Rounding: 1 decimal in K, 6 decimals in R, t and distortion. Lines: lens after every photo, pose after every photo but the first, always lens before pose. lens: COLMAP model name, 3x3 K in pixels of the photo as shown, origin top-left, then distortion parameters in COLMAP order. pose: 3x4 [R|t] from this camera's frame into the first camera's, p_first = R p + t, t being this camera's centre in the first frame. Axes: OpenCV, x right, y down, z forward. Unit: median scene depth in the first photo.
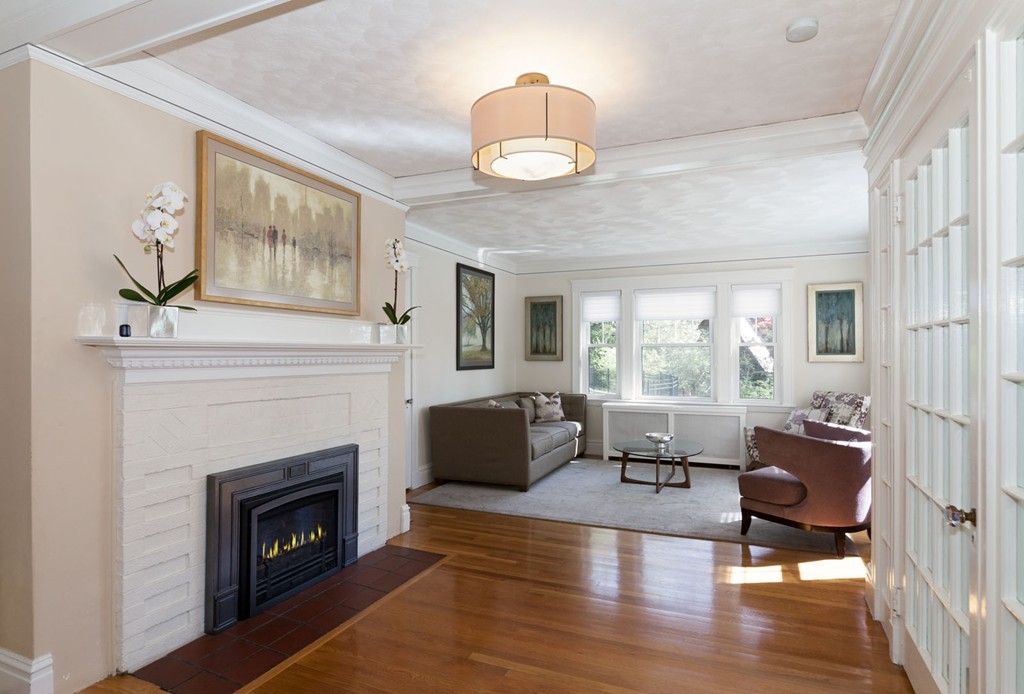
lens RADIAL K [[551.1, 0, 512.5], [0, 551.1, 350.1], [0, 0, 1]] dist [0.004054, -0.000292]
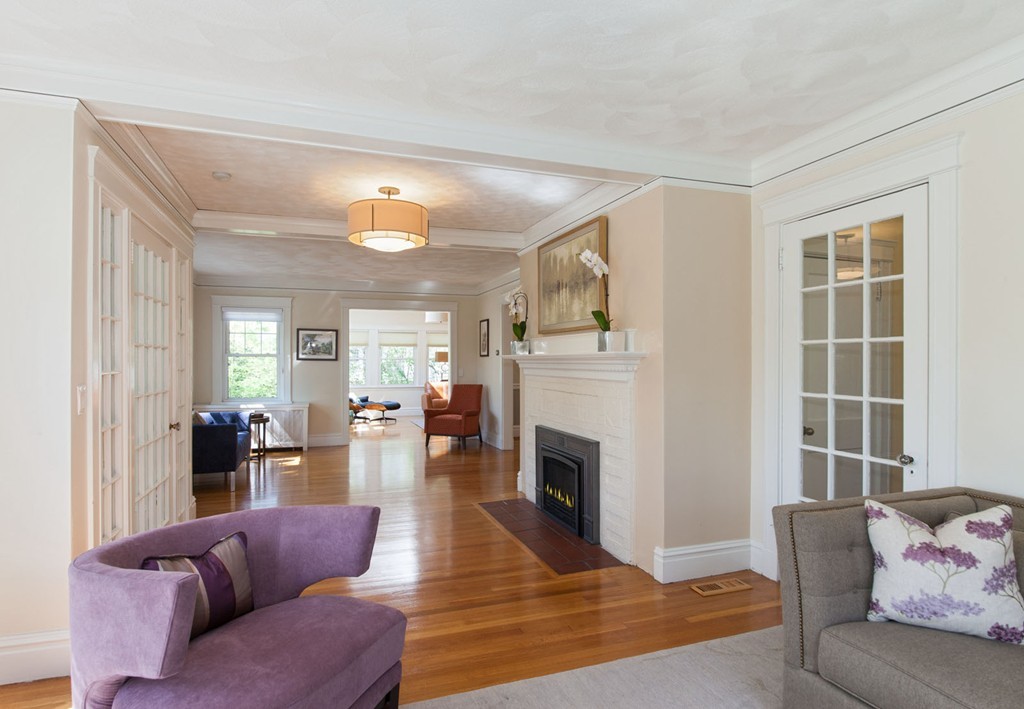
lens RADIAL K [[573.4, 0, 508.0], [0, 573.4, 363.4], [0, 0, 1]] dist [0.003687, 0.000537]
pose [[-0.738005, 0.000904, -0.674794, 0.543404], [0.003687, 0.999990, -0.002692, 0.010299], [0.674785, -0.004475, -0.738001, 1.485963]]
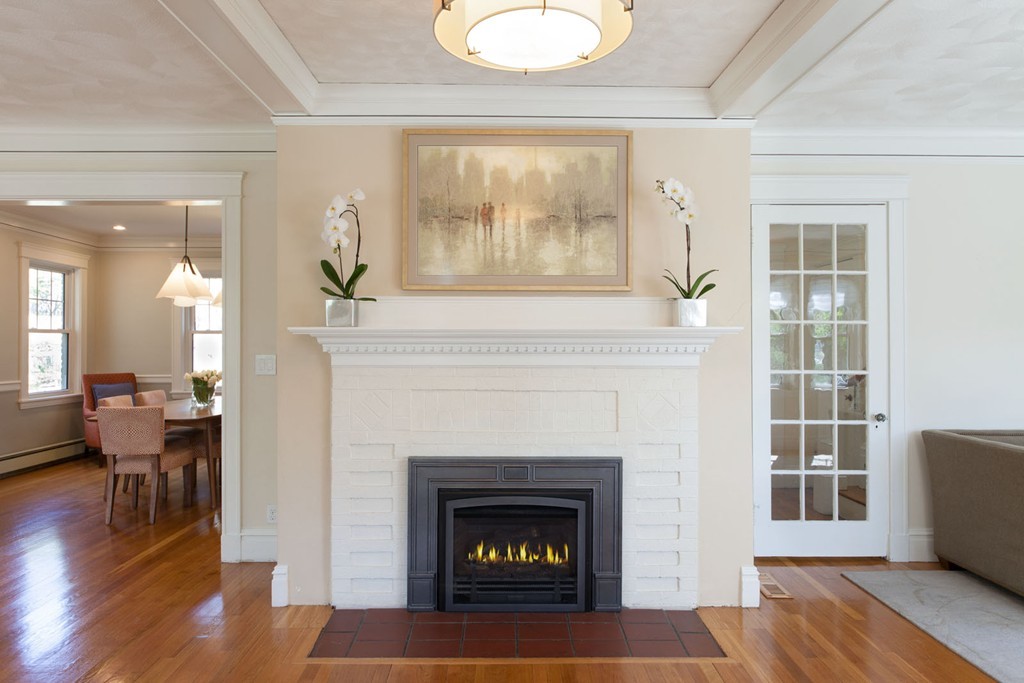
lens RADIAL K [[678.7, 0, 513.0], [0, 678.7, 332.1], [0, 0, 1]] dist [-0.005846, 0.007411]
pose [[0.423399, -0.012459, -0.905858, 0.433689], [0.006248, 0.999922, -0.010832, 0.003415], [0.905922, -0.001074, 0.423444, 0.393795]]
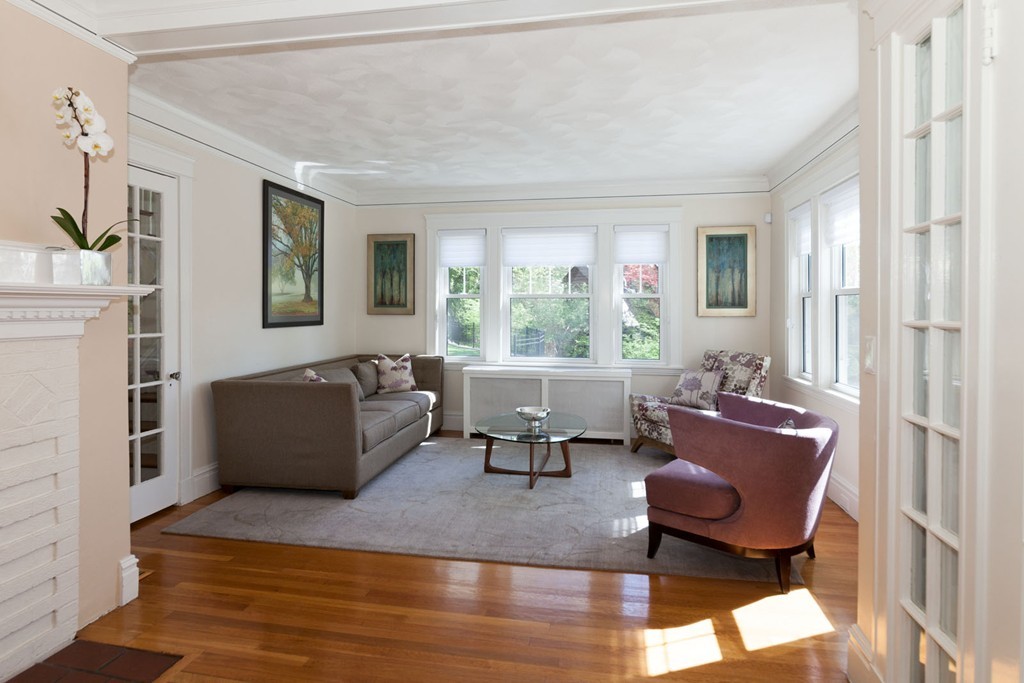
lens RADIAL K [[560.7, 0, 502.9], [0, 560.7, 312.0], [0, 0, 1]] dist [-0.000449, -0.001217]
pose [[0.975019, 0.001666, 0.222117, 0.065942], [-0.005091, 0.999877, 0.014850, 0.004586], [-0.222065, -0.015610, 0.974907, 0.324494]]
